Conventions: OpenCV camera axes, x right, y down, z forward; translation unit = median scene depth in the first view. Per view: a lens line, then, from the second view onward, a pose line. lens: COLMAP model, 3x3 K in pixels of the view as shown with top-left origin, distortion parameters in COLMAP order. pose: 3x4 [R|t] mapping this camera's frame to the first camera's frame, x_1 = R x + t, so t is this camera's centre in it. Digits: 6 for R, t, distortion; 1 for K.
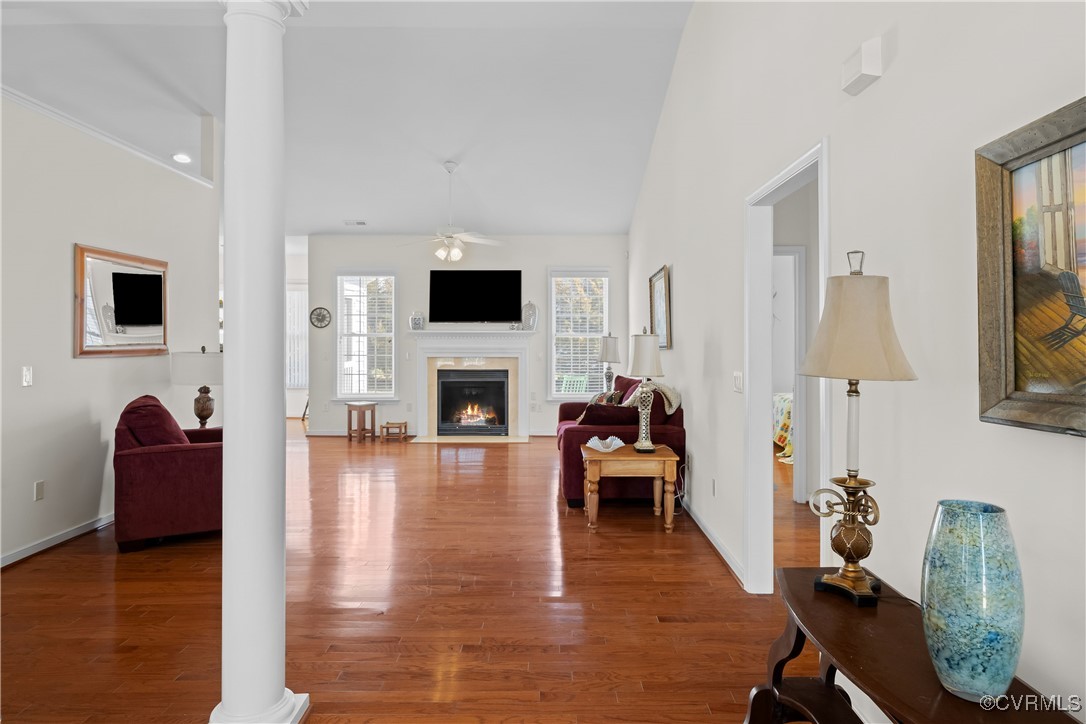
lens RADIAL K [[675.9, 0, 556.4], [0, 675.9, 334.4], [0, 0, 1]] dist [0.000185, 0.000202]
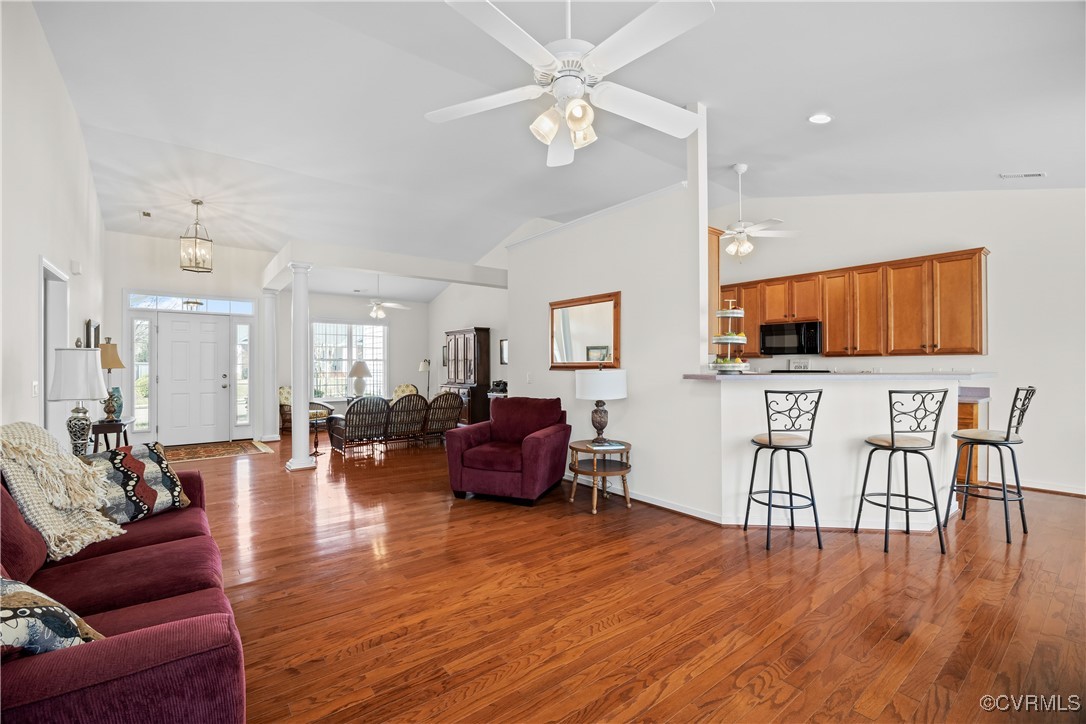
lens RADIAL K [[463.7, 0, 539.6], [0, 463.7, 362.6], [0, 0, 1]] dist [-0.015379, 0.000183]
pose [[-0.792914, -0.004963, -0.609313, 0.012789], [0.004650, 0.999888, -0.014196, 0.015297], [0.609316, -0.014090, -0.792802, 0.954413]]
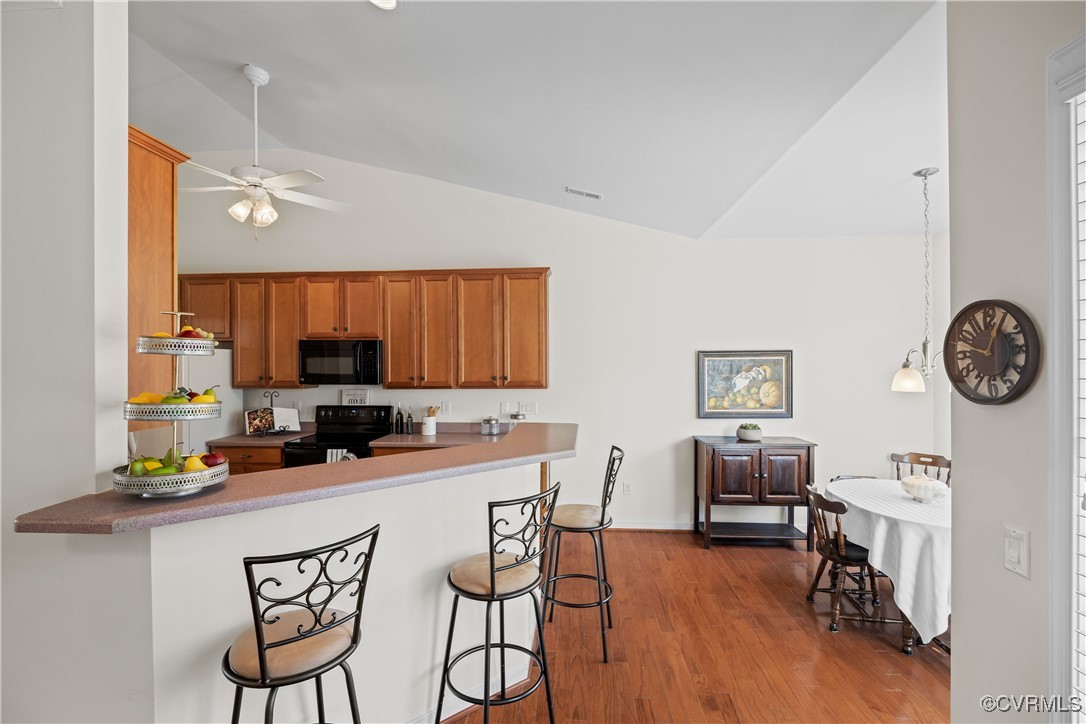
lens RADIAL K [[531.7, 0, 546.8], [0, 531.7, 366.3], [0, 0, 1]] dist [-0.001817, -0.000280]
pose [[-0.070678, -0.002044, -0.997497, -0.182314], [0.014665, 0.999888, -0.003088, -0.022039], [0.997391, -0.014846, -0.070640, 0.882644]]
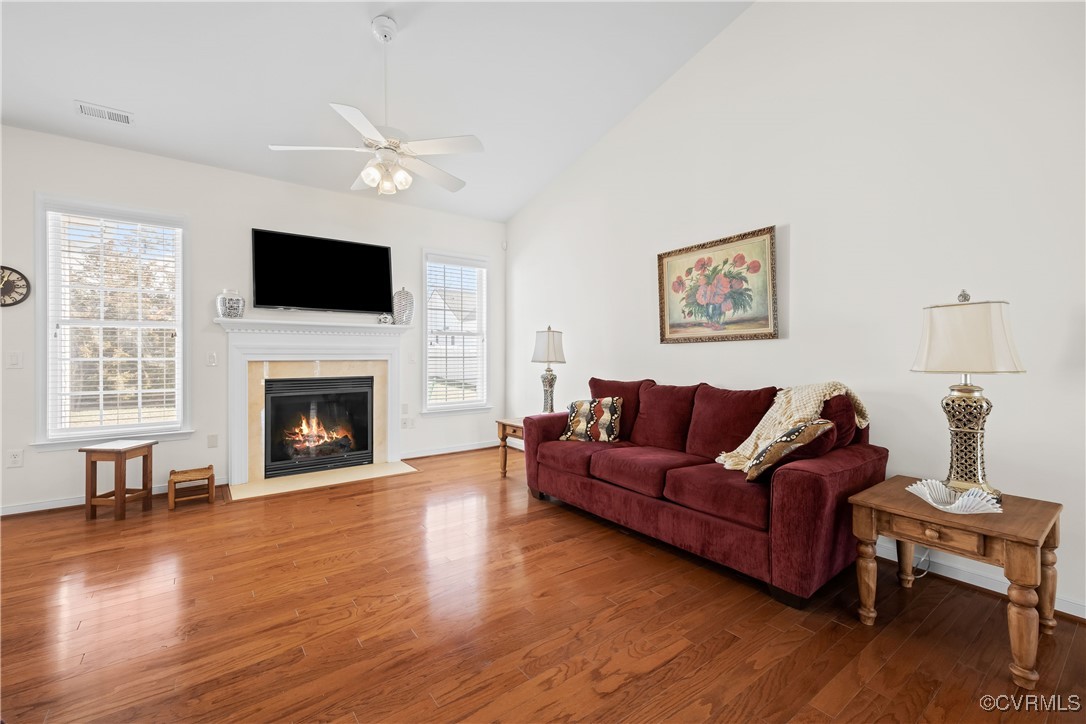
lens RADIAL K [[460.9, 0, 536.9], [0, 460.9, 353.6], [0, 0, 1]] dist [0.003188, 0.000229]
pose [[0.804509, -0.001931, 0.593938, -0.231689], [-0.001613, 0.999984, 0.005436, 0.023731], [-0.593939, -0.005331, 0.804493, 0.479594]]
